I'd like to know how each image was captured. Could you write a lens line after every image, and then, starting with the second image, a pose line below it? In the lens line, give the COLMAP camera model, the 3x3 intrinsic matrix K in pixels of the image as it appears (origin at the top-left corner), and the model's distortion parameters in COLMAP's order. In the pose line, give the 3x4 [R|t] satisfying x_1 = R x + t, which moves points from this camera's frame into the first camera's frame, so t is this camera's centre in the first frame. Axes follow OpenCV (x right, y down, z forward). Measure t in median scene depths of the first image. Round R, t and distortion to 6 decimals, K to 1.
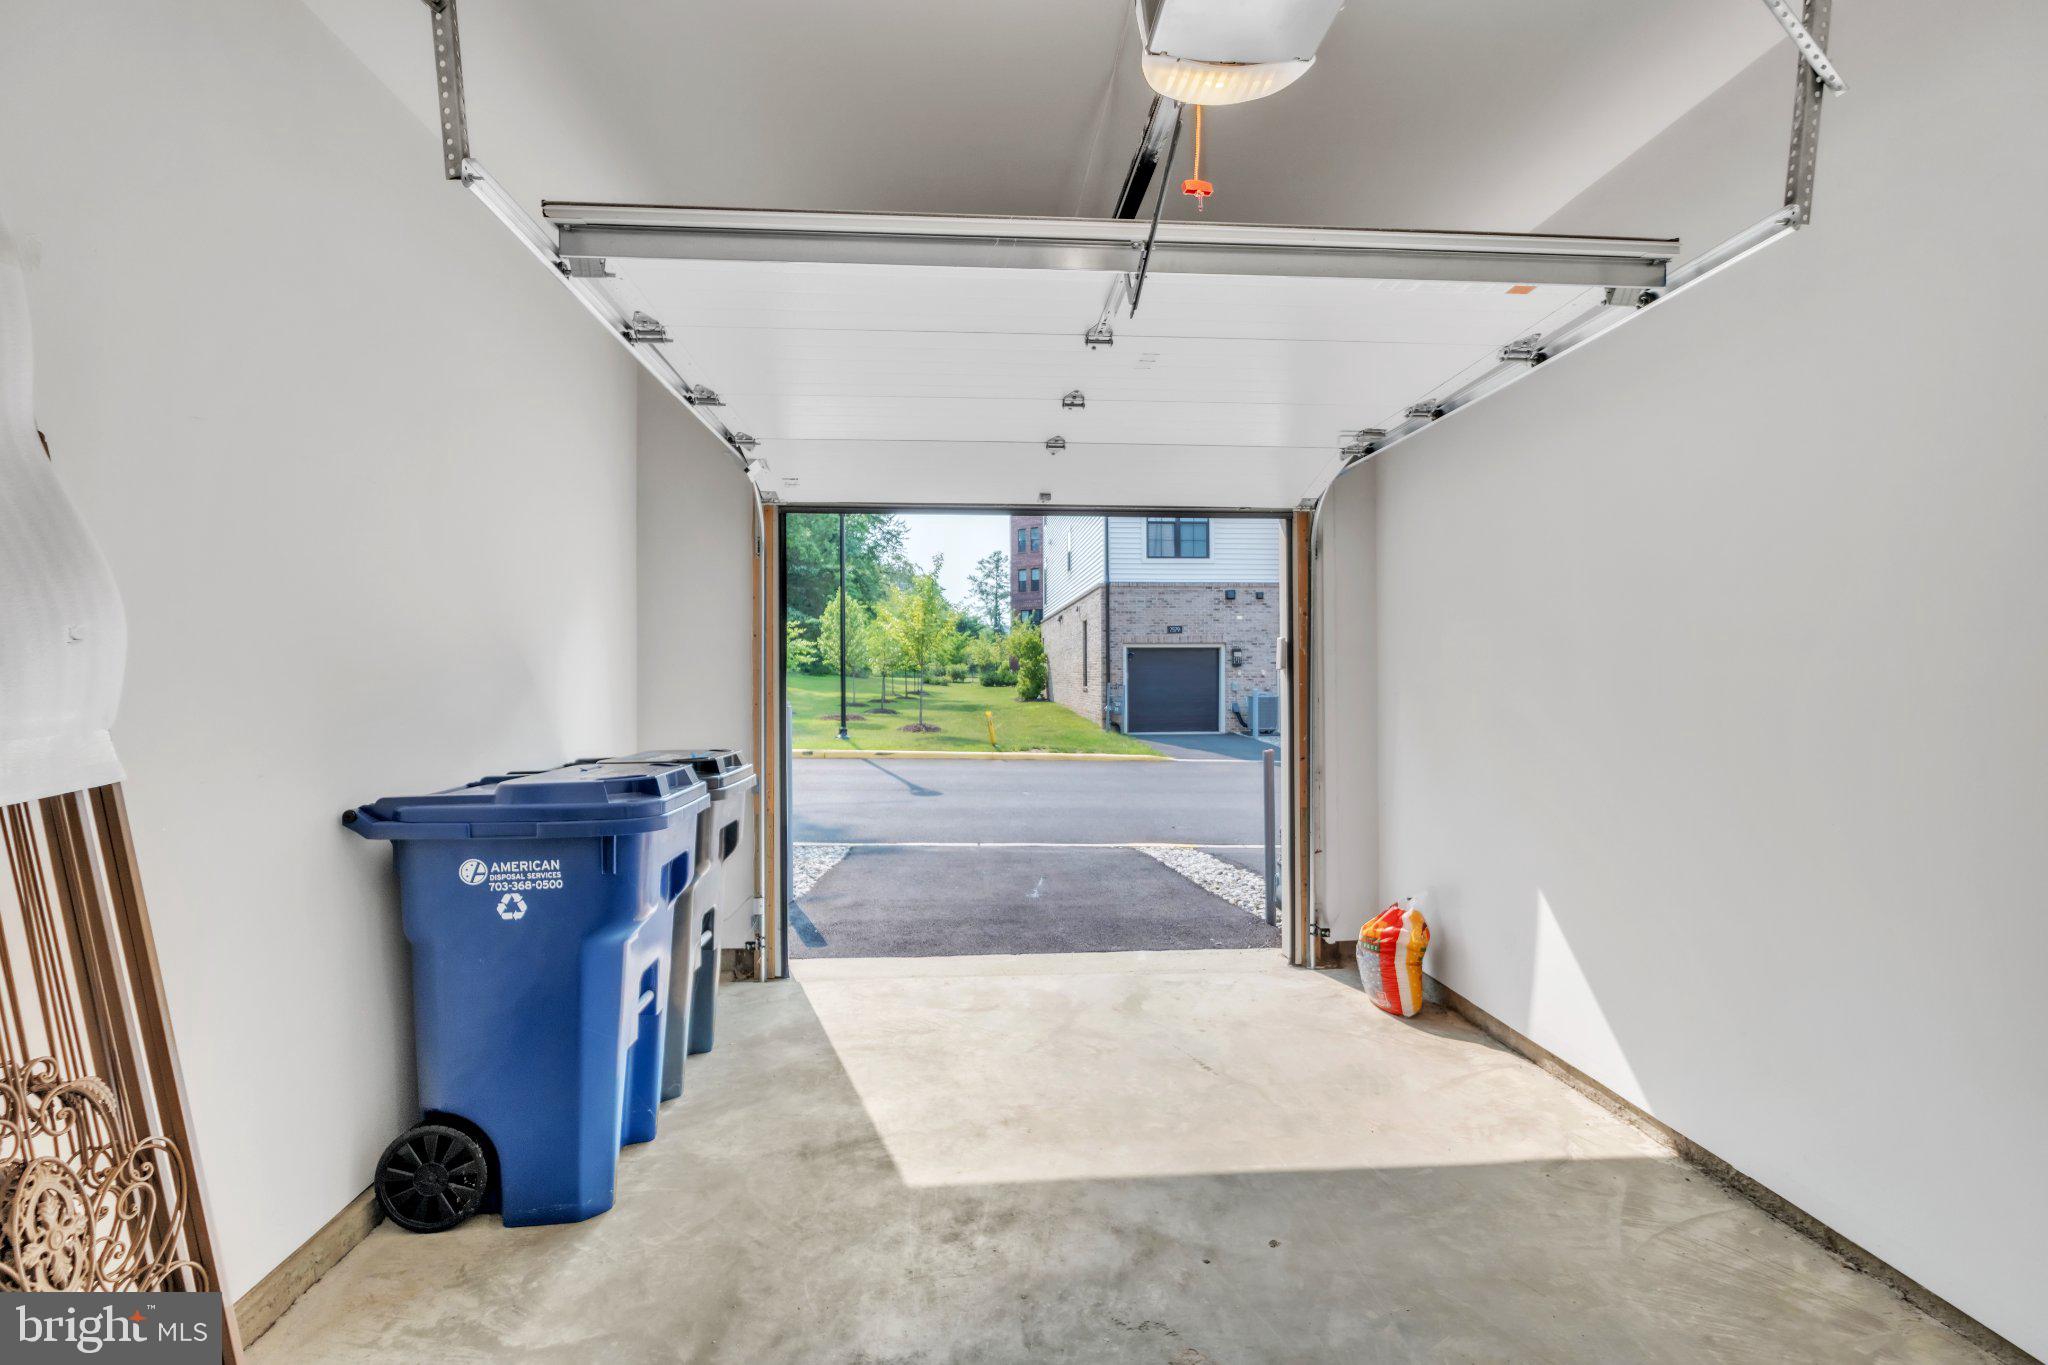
lens RADIAL K [[902.5, 0, 1017.2], [0, 902.5, 688.7], [0, 0, 1]] dist [0.001396, 0.000168]
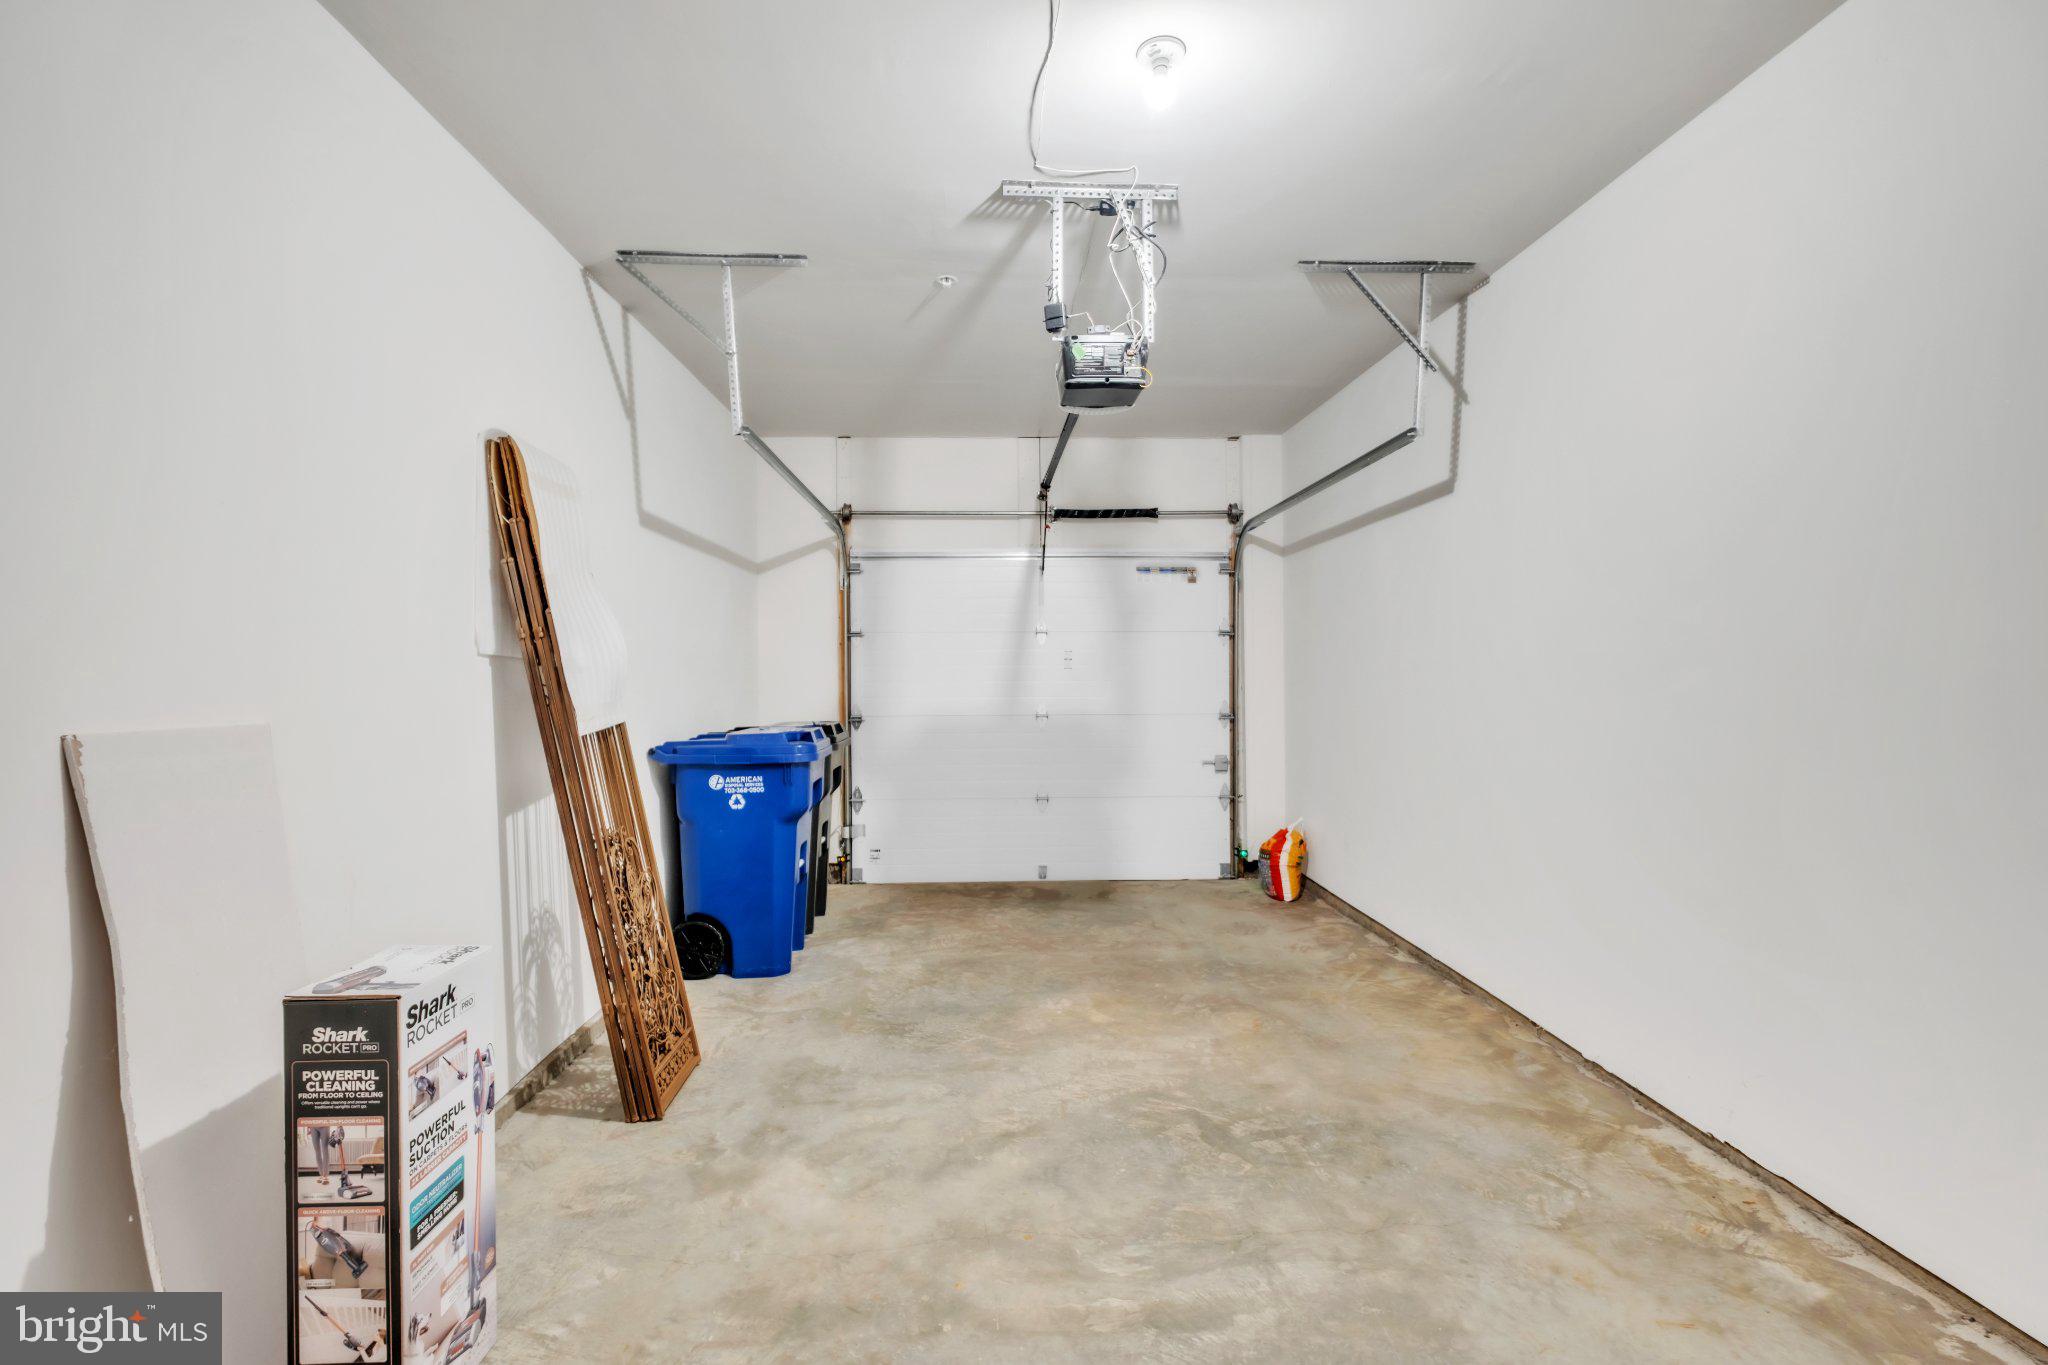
lens RADIAL K [[902.5, 0, 1017.2], [0, 902.5, 688.7], [0, 0, 1]] dist [0.001396, 0.000168]
pose [[0.999562, -0.003169, -0.029433, 0.056714], [0.003360, 0.999974, 0.006425, 0.004565], [0.029412, -0.006521, 0.999546, -0.790161]]
